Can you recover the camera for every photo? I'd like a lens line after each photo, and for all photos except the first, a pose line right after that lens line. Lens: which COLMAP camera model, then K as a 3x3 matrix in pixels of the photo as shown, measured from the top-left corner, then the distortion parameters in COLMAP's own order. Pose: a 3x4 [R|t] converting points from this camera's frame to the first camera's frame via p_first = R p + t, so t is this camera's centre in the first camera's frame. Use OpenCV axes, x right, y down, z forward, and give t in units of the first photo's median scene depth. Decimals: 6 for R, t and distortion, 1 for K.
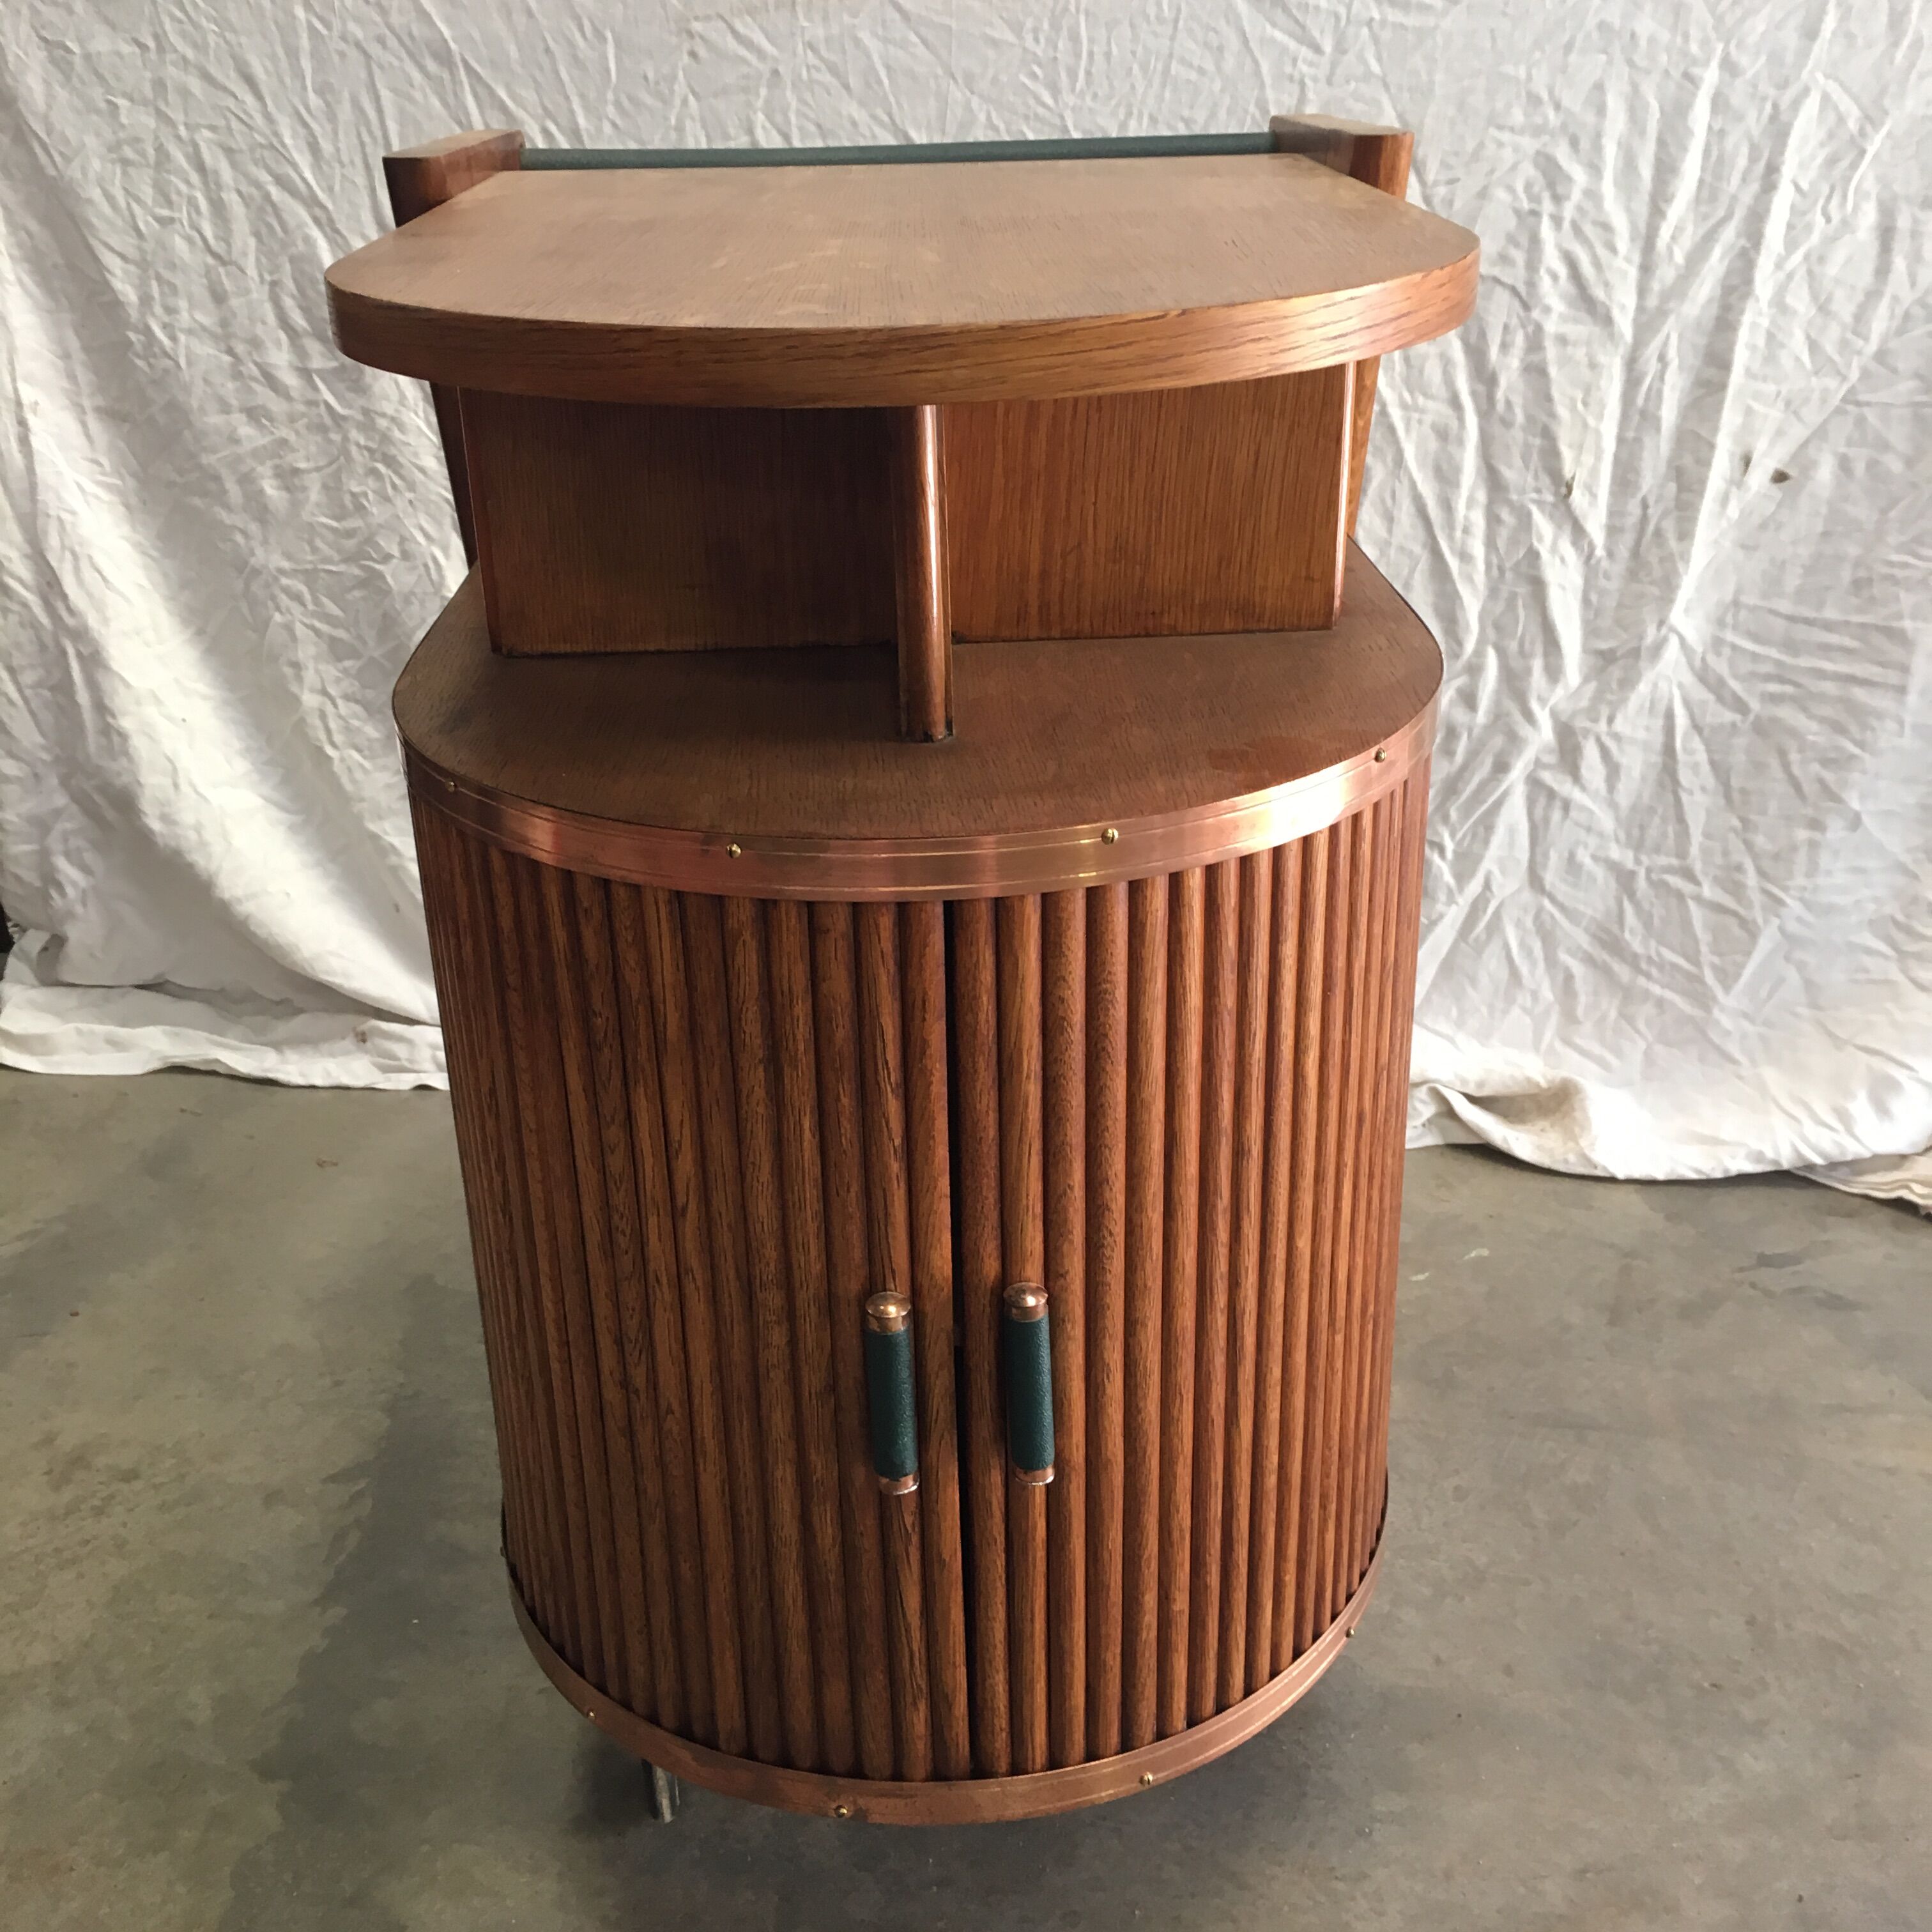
lens RADIAL K [[2178.3, 0, 977.8], [0, 2178.3, 977.2], [0, 0, 1]] dist [0.024016, 0.000000]
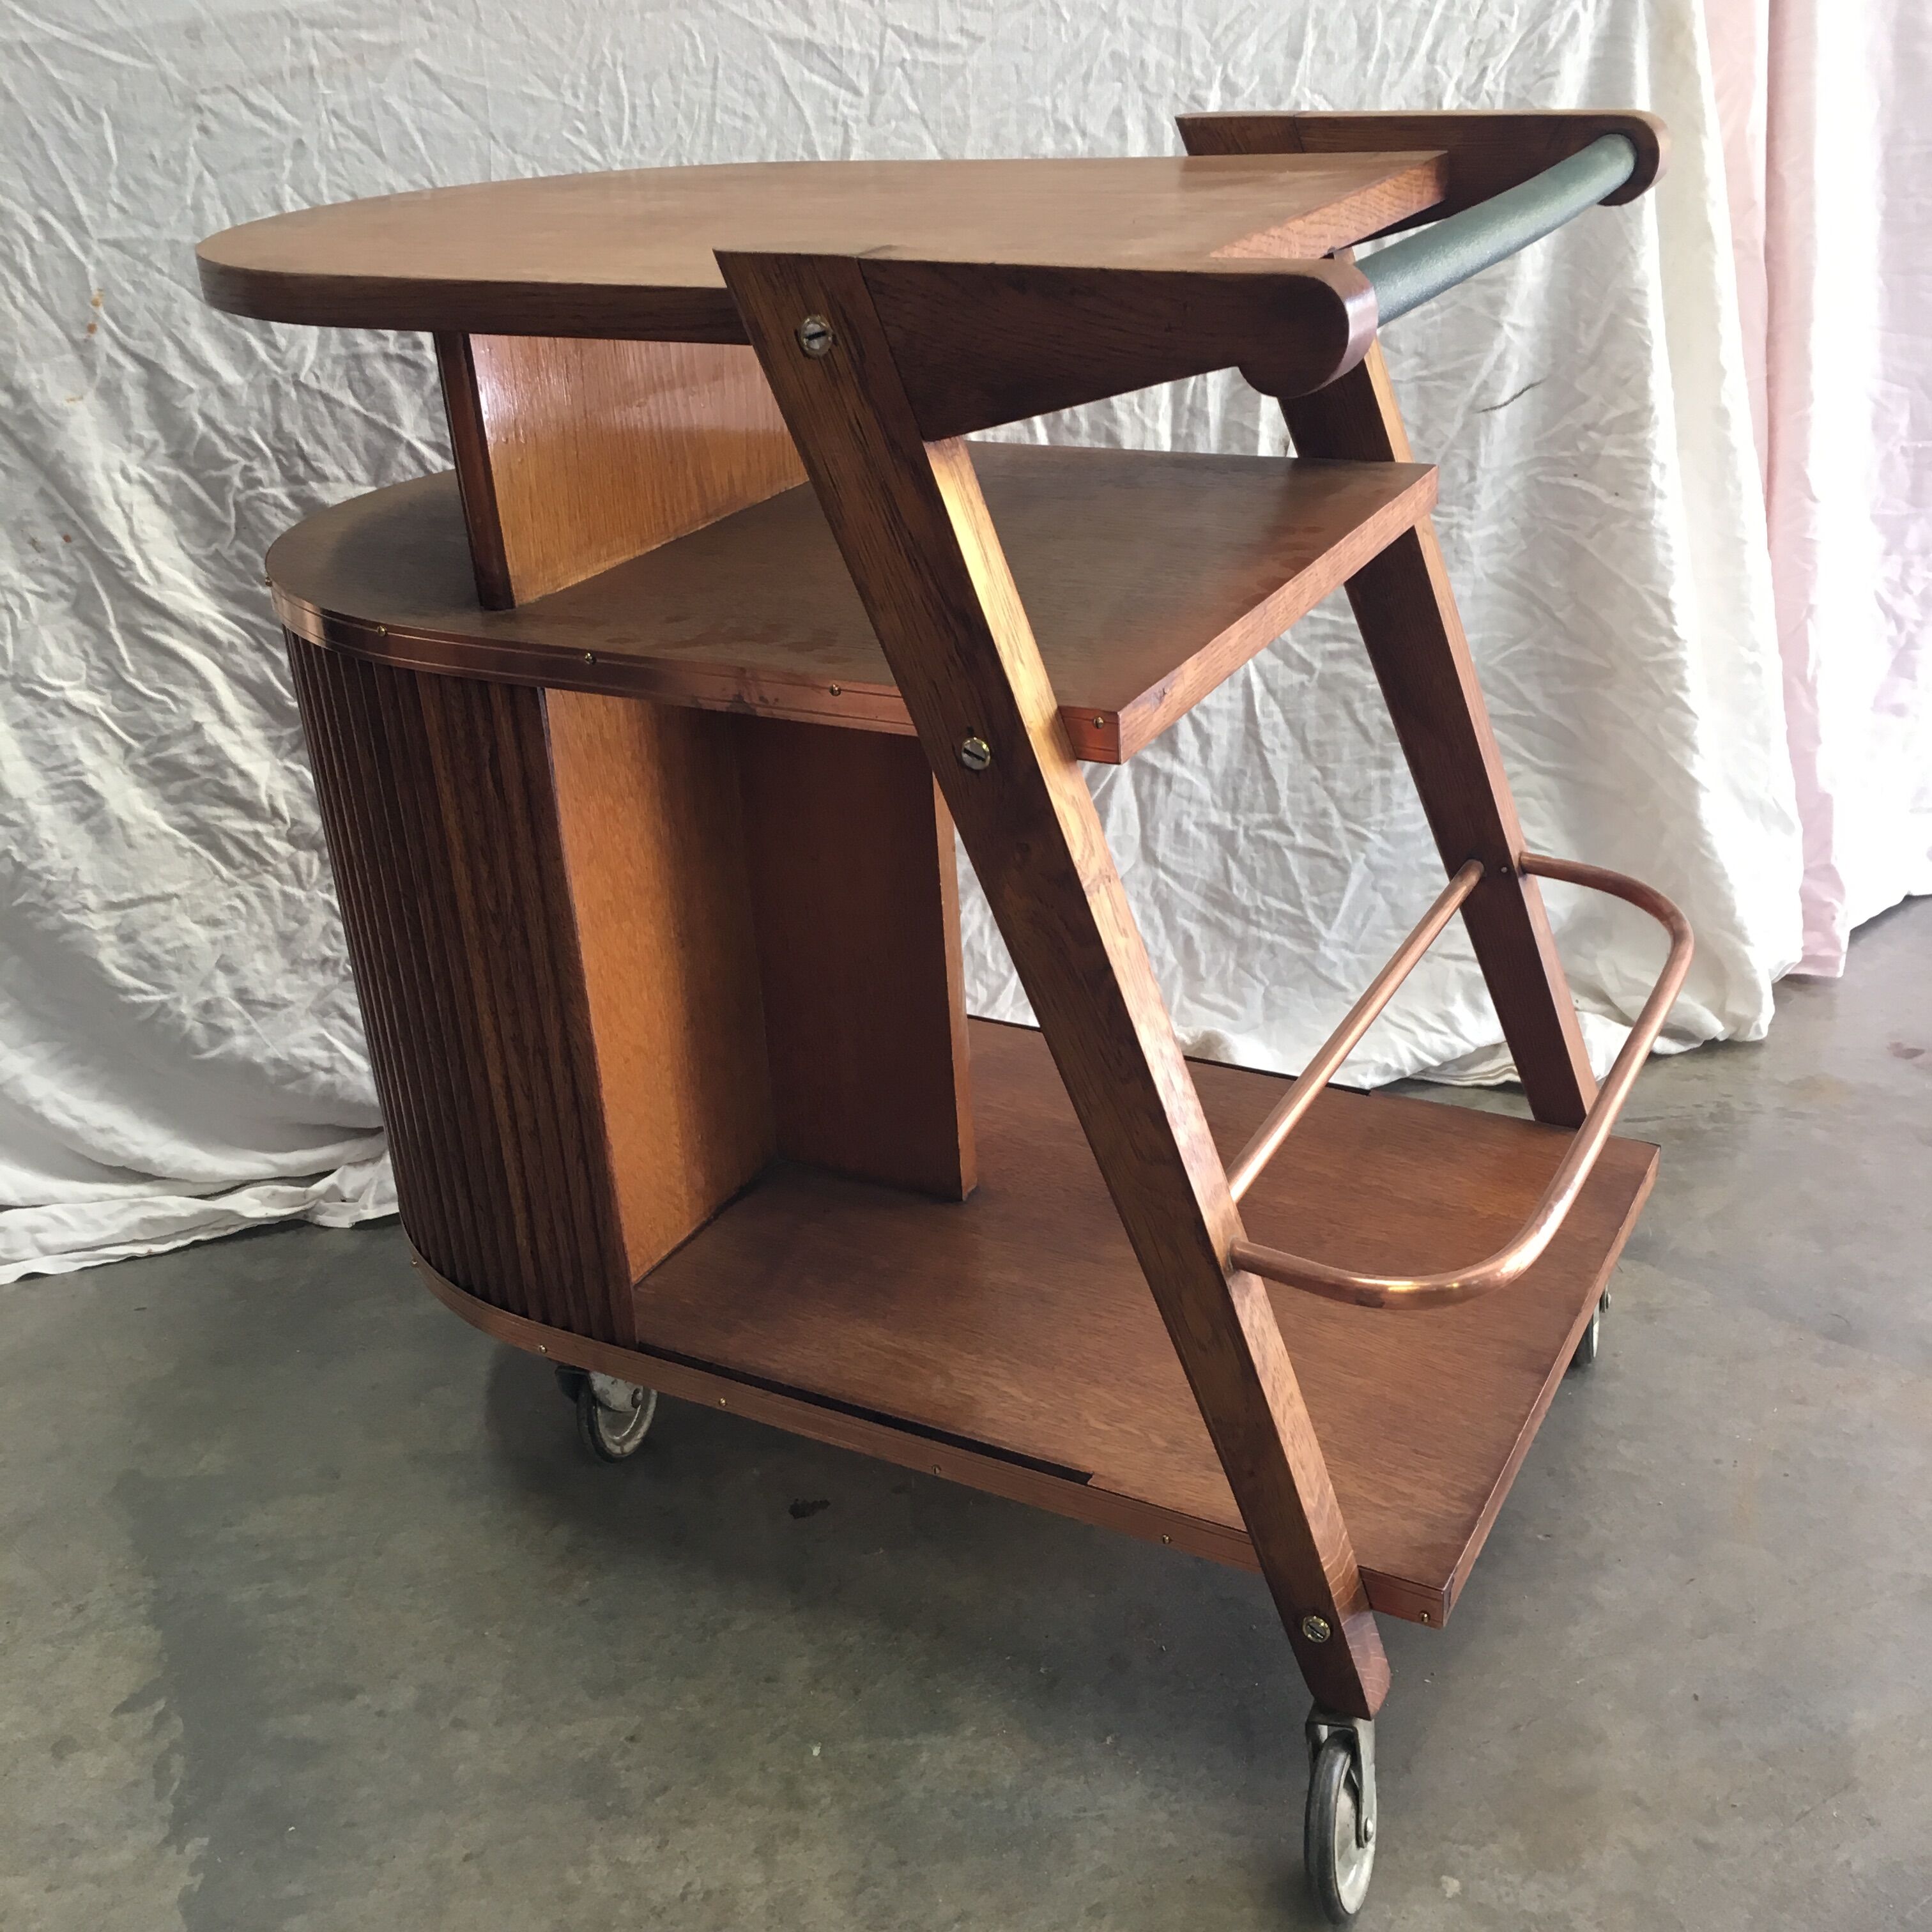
lens RADIAL K [[2178.3, 0, 980.2], [0, 2178.3, 971.1], [0, 0, 1]] dist [0.024016, 0.000000]
pose [[0.937600, -0.172685, 0.301806, -0.160005], [0.178985, 0.983828, 0.006877, -0.010937], [-0.298112, 0.047570, 0.953345, 0.016585]]
